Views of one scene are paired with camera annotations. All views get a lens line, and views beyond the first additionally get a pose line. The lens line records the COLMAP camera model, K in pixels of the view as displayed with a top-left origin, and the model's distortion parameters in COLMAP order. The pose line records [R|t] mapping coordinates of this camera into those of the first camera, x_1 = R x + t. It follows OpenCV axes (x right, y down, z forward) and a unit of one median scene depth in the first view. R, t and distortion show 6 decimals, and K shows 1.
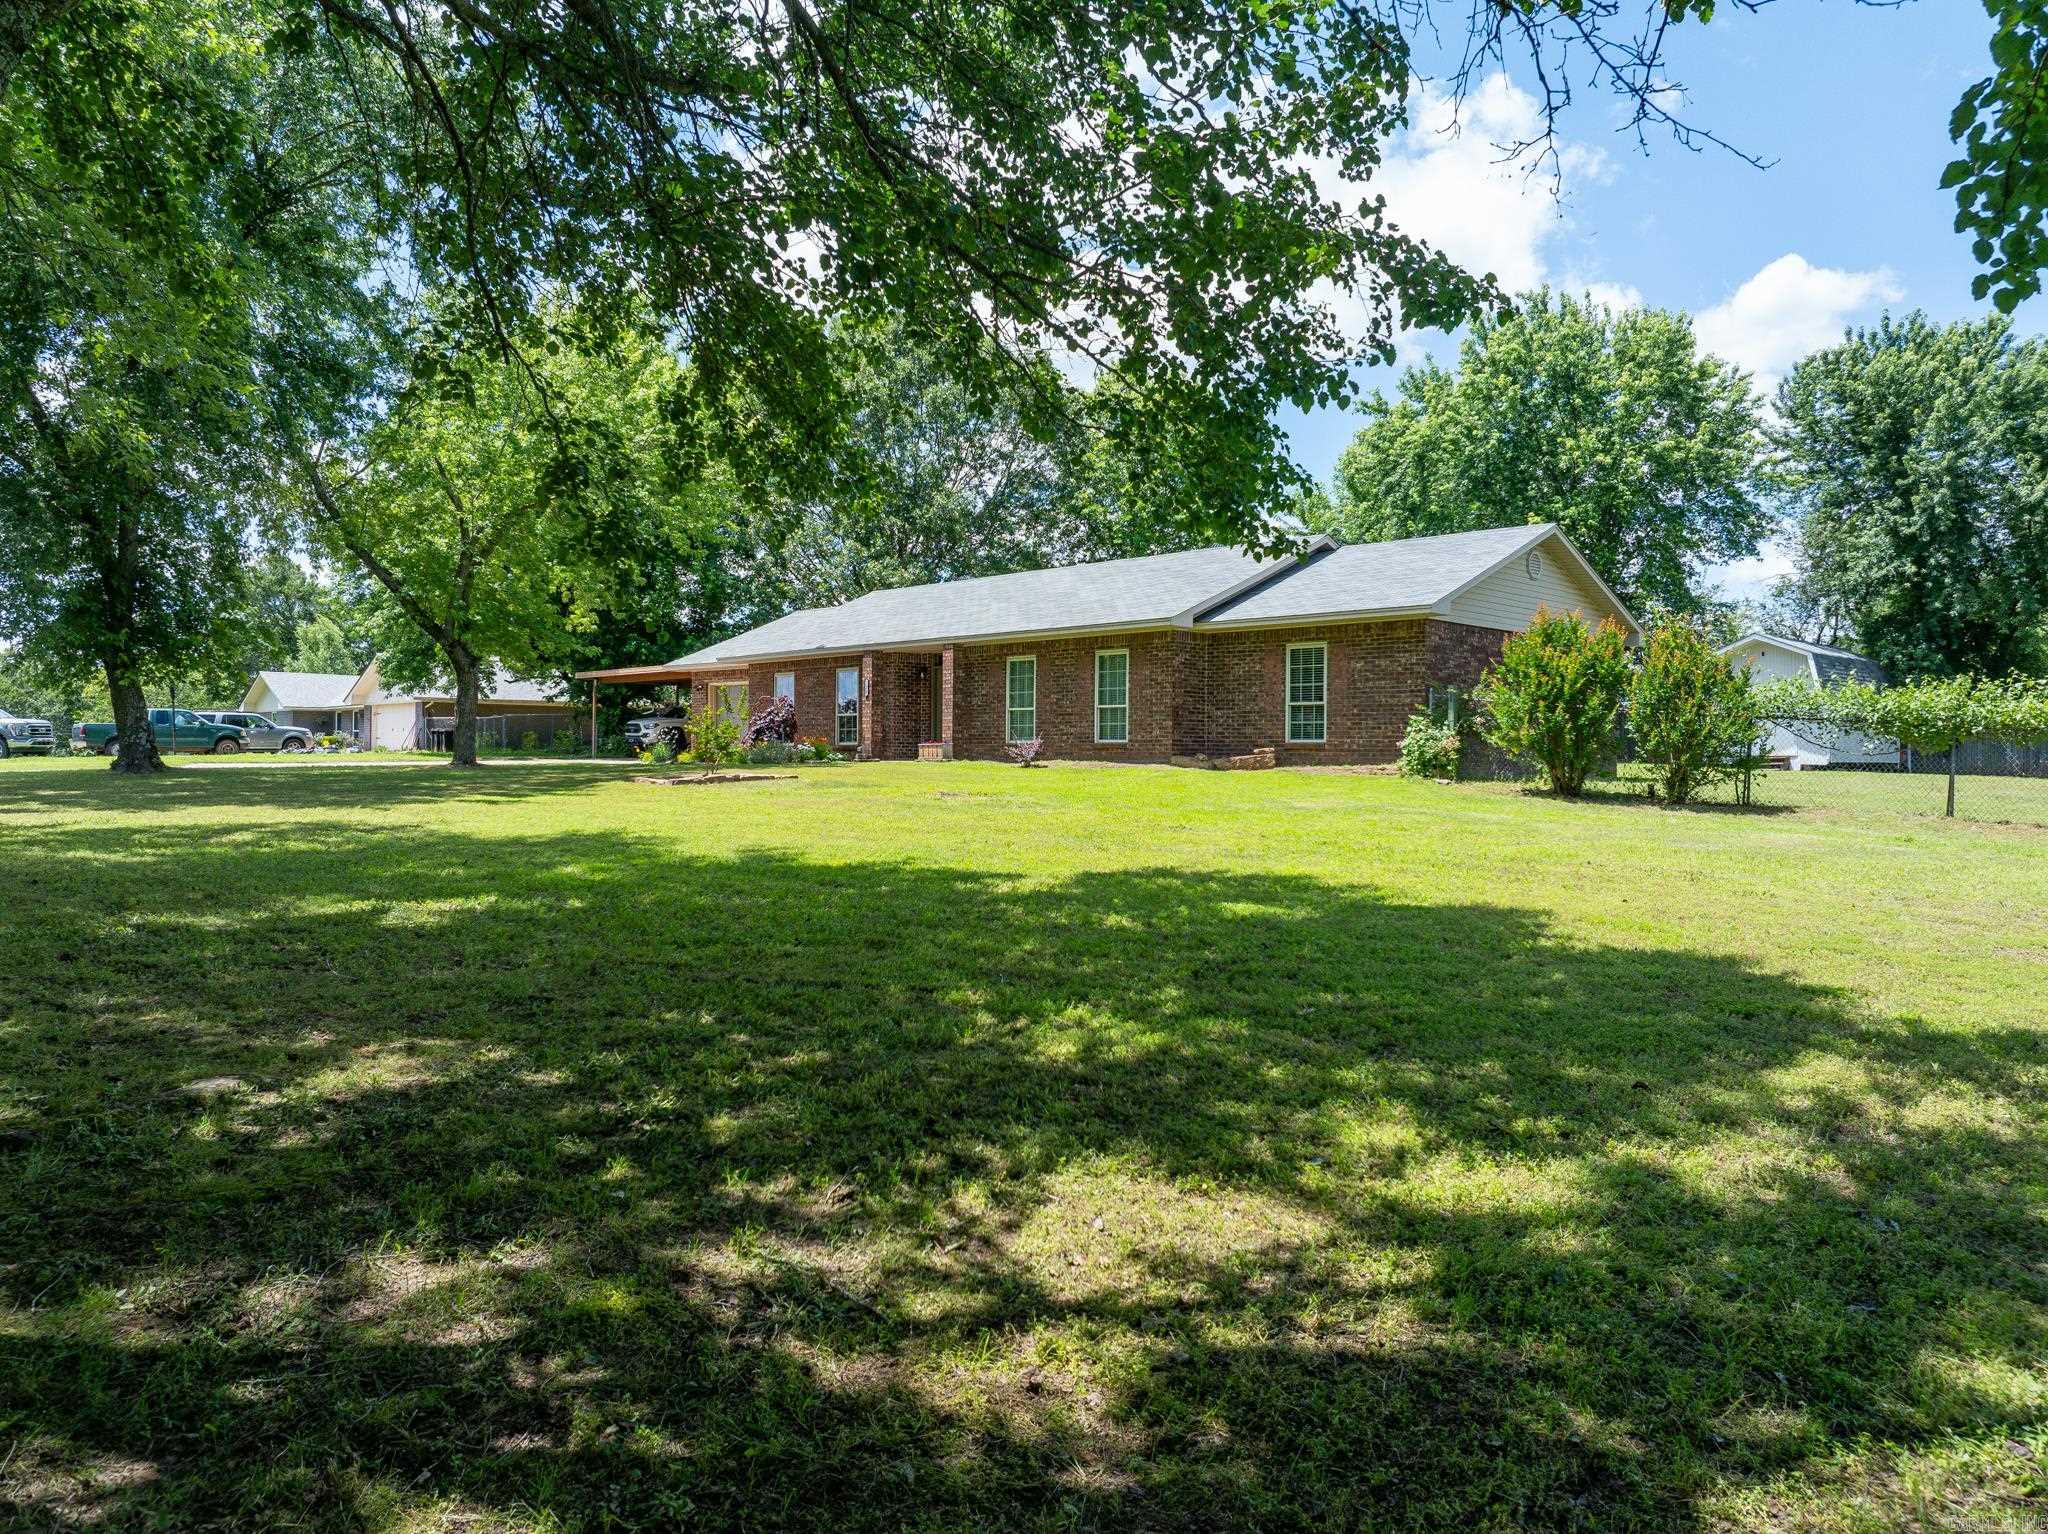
lens RADIAL K [[1466.0, 0, 1024.0], [0, 1466.0, 767.0], [0, 0, 1]] dist [0.007483, -0.116443]
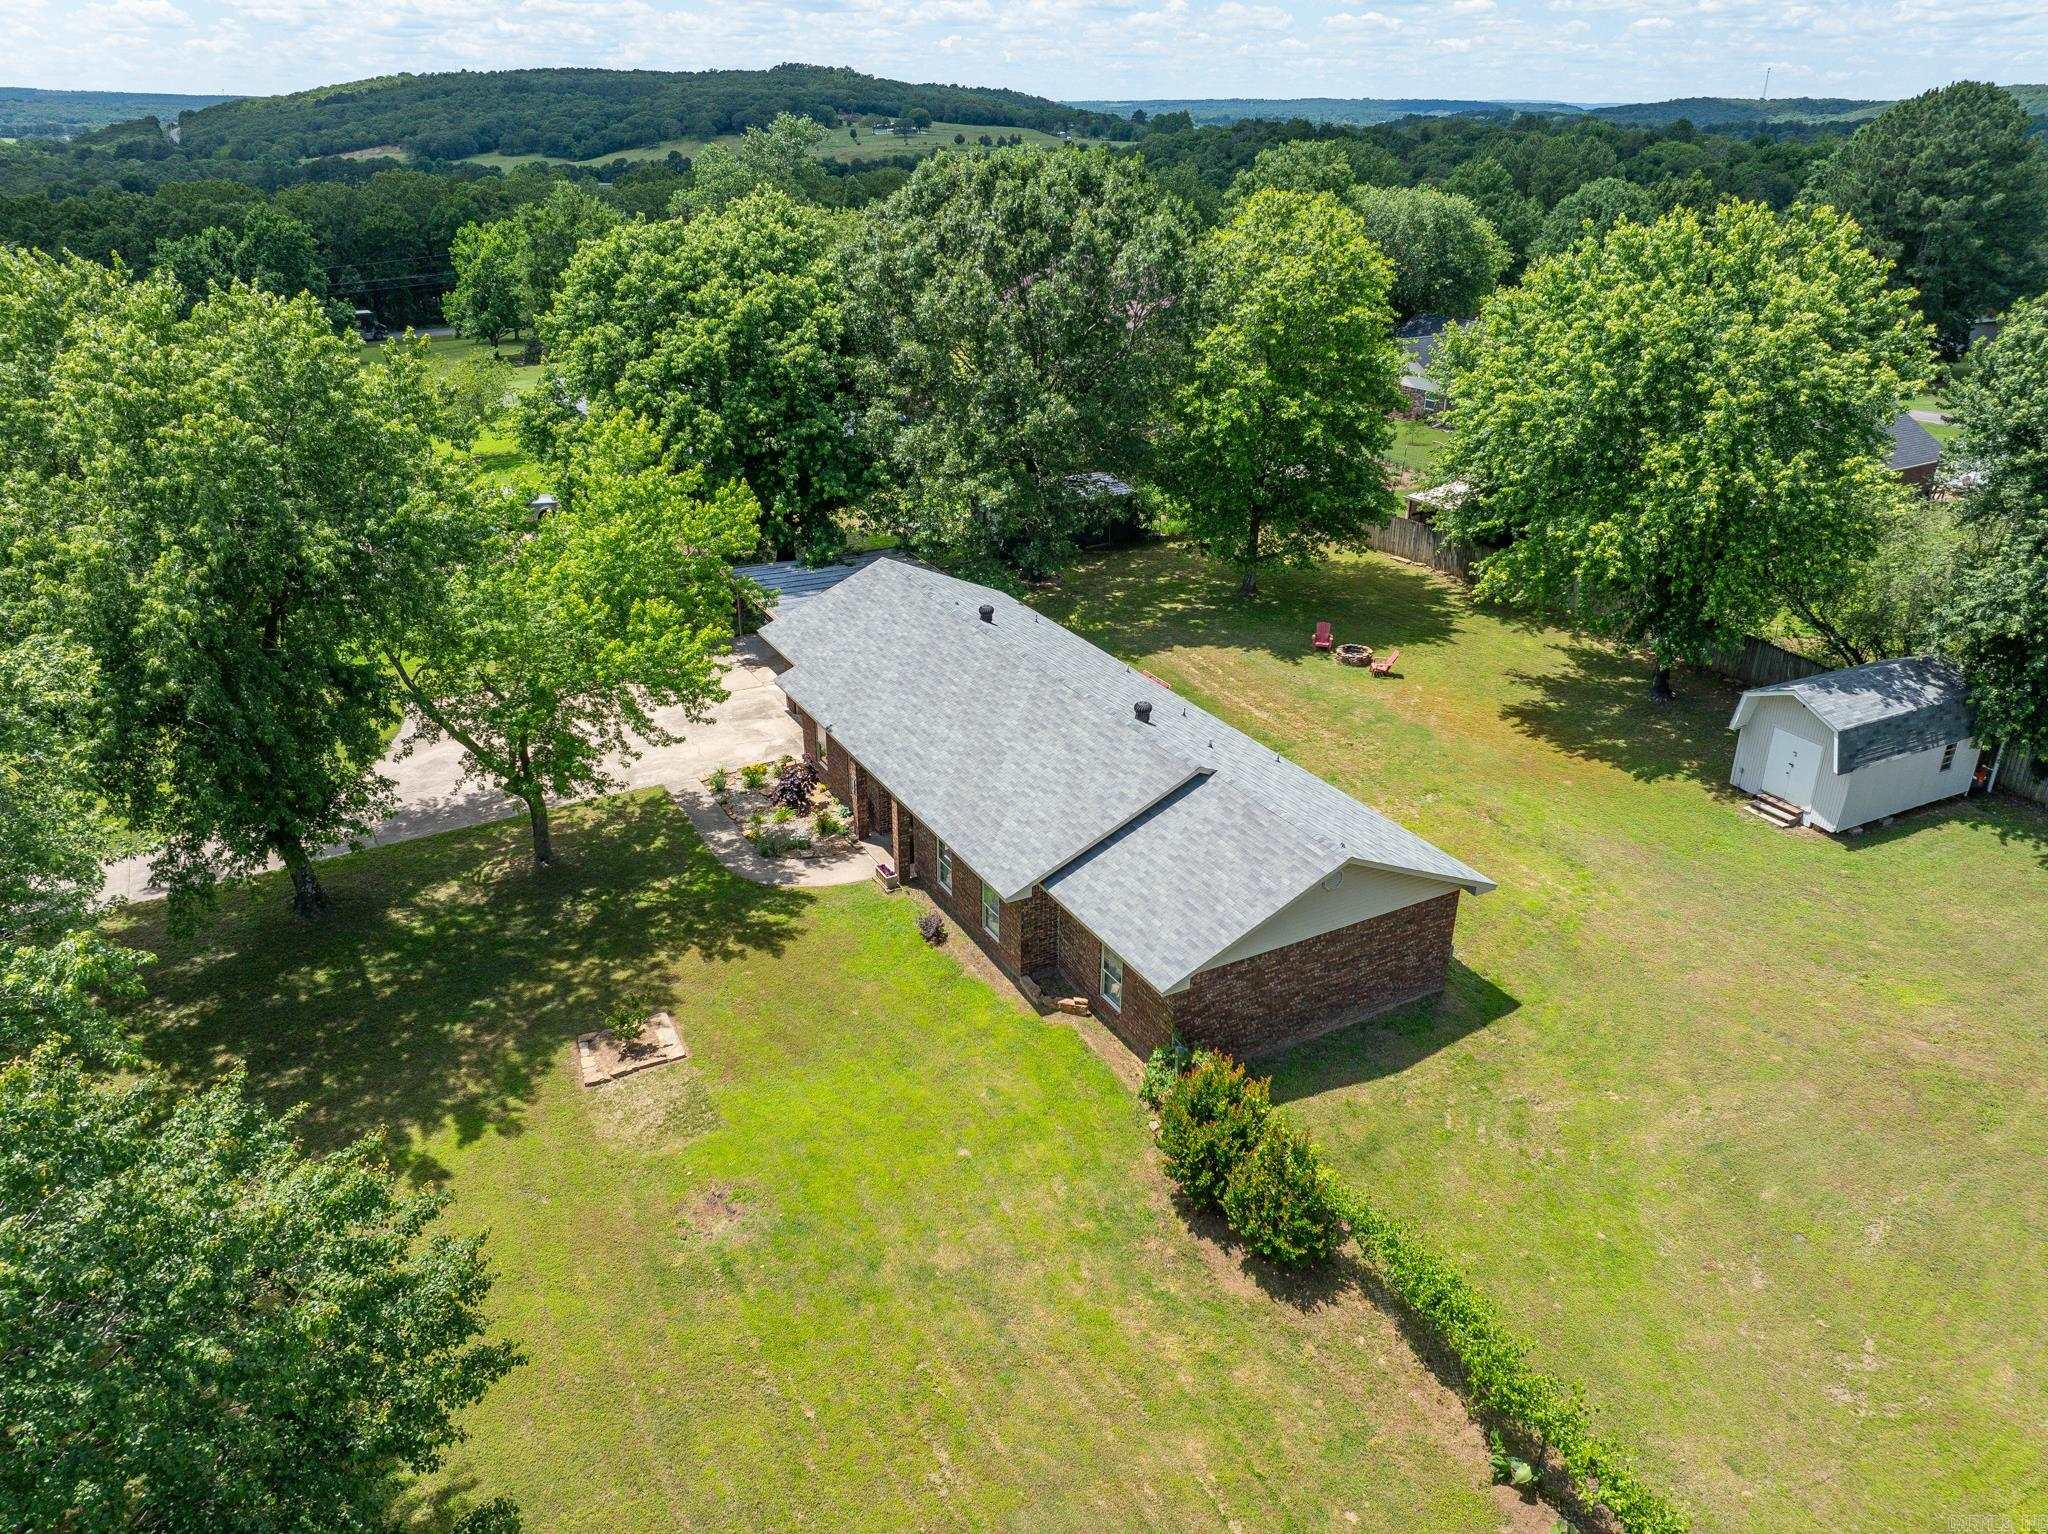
lens RADIAL K [[1432.2, 0, 1024.0], [0, 1432.2, 767.0], [0, 0, 1]] dist [-0.021678, 0.001362]
pose [[0.960329, 0.121387, -0.251063, 0.242990], [-0.004898, 0.907496, 0.420031, -0.426580], [0.278825, -0.402139, 0.872090, 0.007575]]
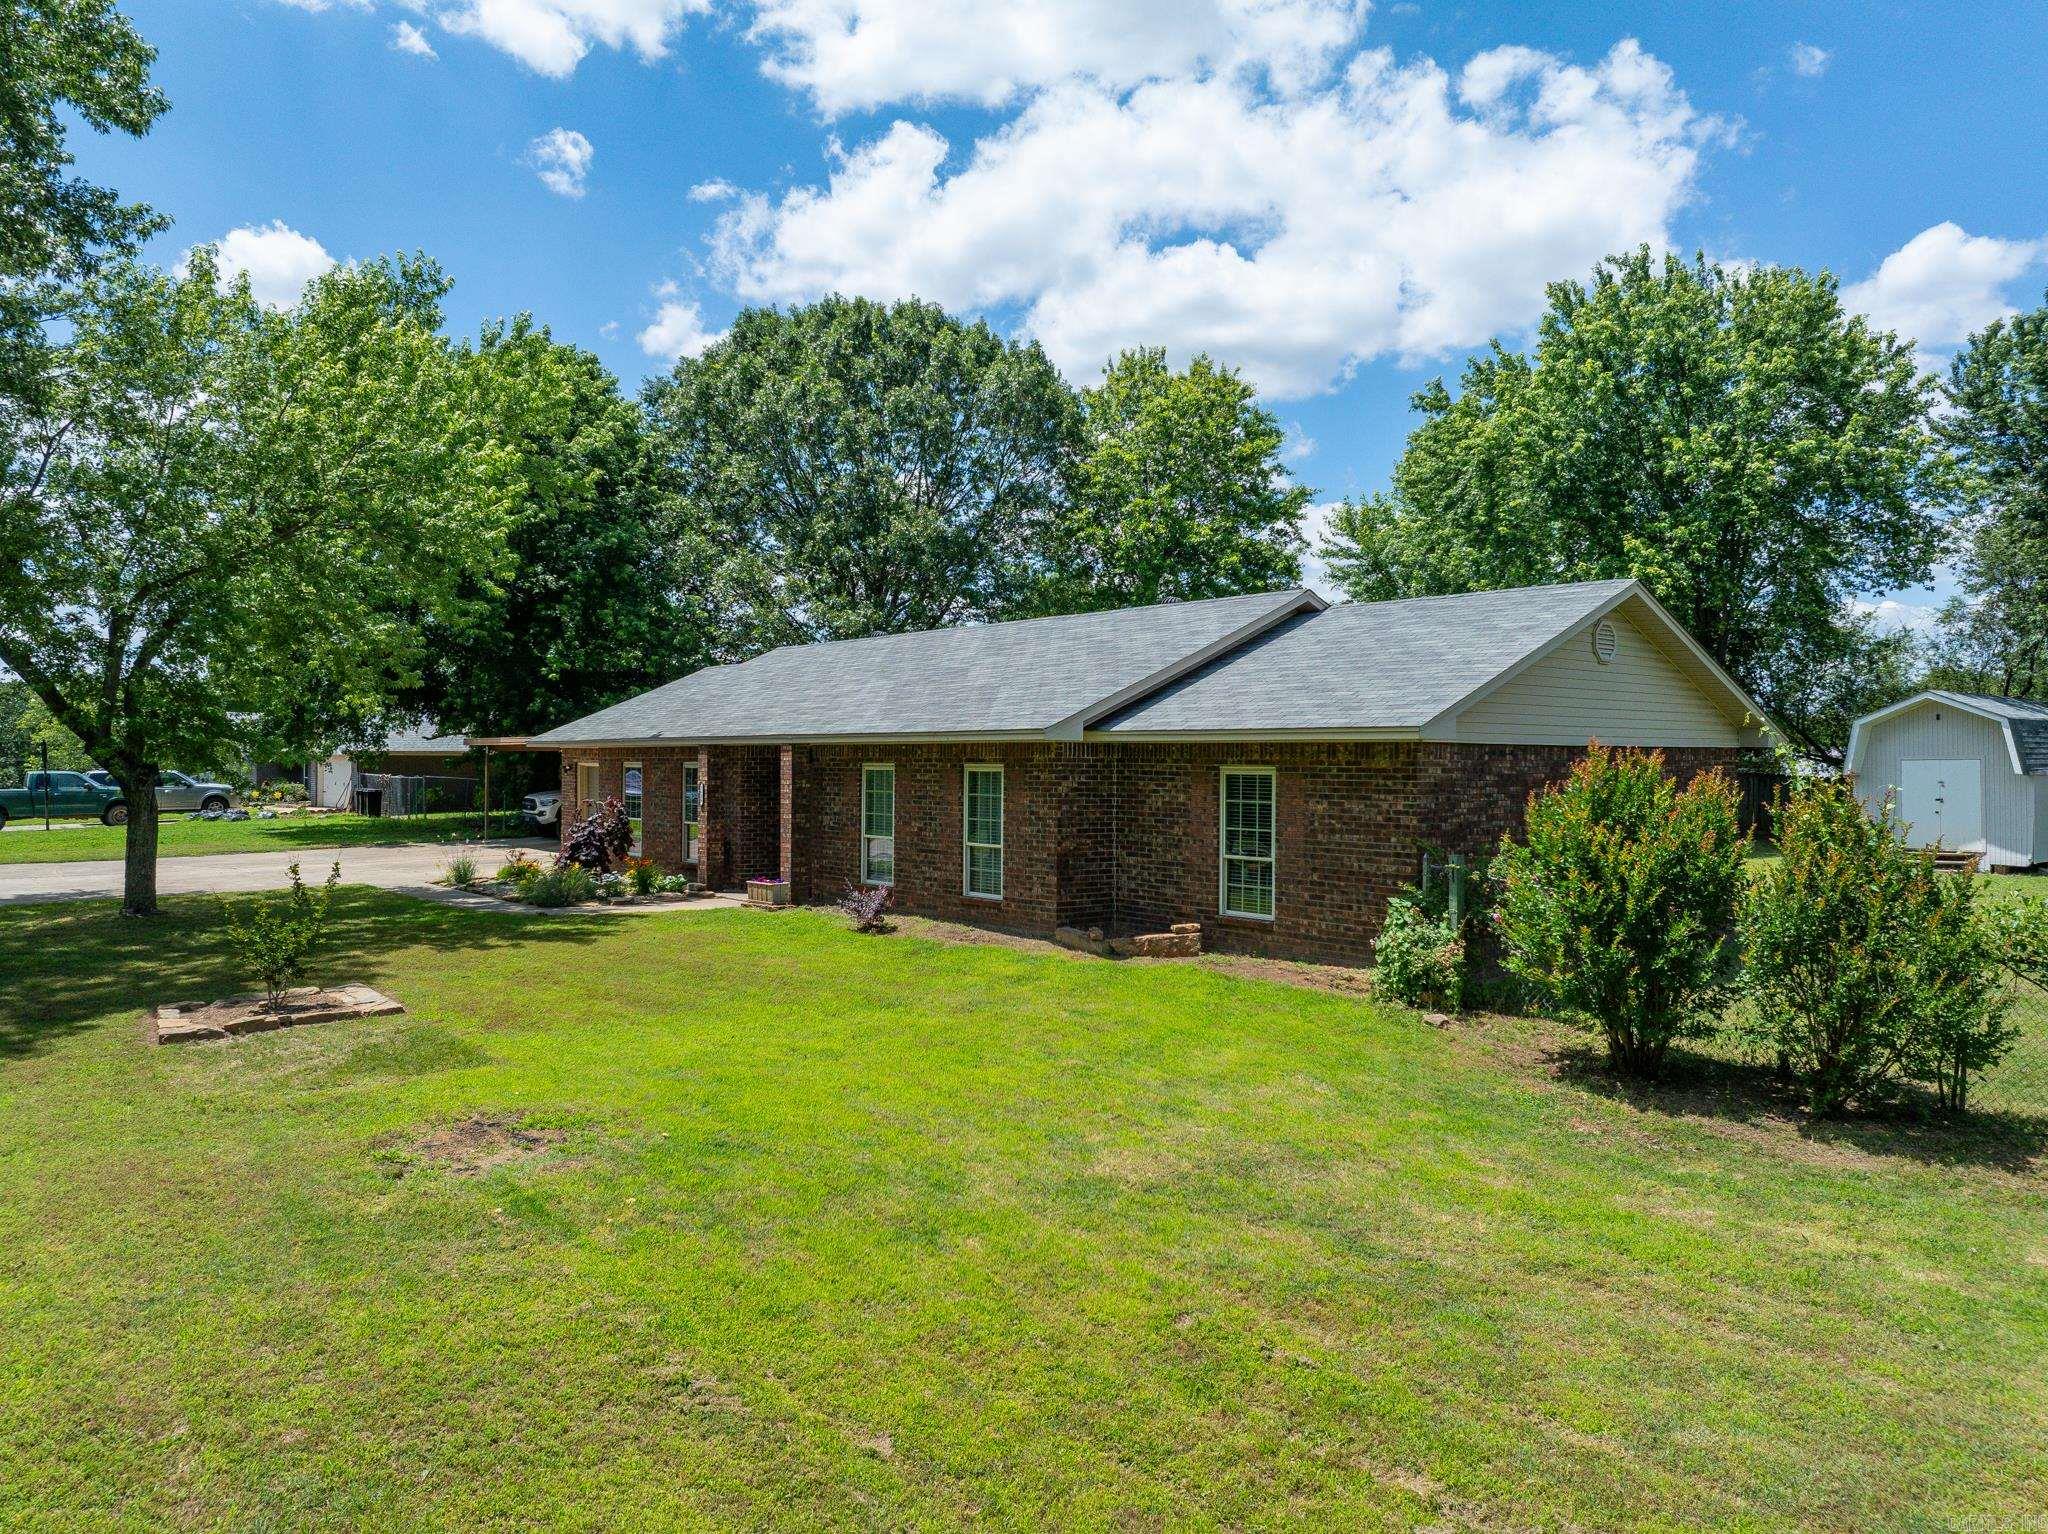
lens RADIAL K [[1444.1, 0, 1033.4], [0, 1444.1, 758.9], [0, 0, 1]] dist [-0.038991, -0.005427]
pose [[0.996800, -0.001948, -0.079915, 0.090137], [0.001928, 0.999998, -0.000326, -0.053563], [0.079916, 0.000170, 0.996802, 0.209396]]
